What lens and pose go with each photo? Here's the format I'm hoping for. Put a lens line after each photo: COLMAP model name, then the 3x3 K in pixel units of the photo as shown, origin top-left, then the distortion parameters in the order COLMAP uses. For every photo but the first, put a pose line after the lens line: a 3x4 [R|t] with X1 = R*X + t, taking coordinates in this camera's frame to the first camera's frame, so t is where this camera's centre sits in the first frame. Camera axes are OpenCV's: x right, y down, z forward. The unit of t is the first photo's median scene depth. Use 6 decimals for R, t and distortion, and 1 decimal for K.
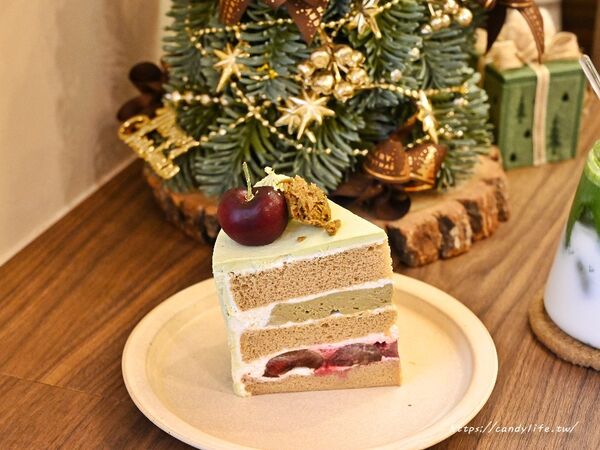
lens RADIAL K [[1226.5, 0, 297.1], [0, 1226.5, 225.6], [0, 0, 1]] dist [-0.005801, 0.000000]
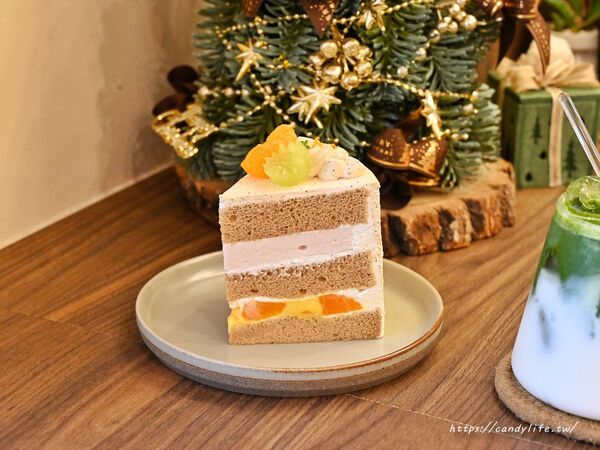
lens RADIAL K [[1226.5, 0, 305.3], [0, 1226.5, 223.1], [0, 0, 1]] dist [-0.005801, 0.000000]
pose [[0.994662, 0.053404, -0.088298, 0.095310], [-0.062393, 0.992785, -0.102400, 0.120370], [0.082192, 0.107362, 0.990817, -0.055302]]
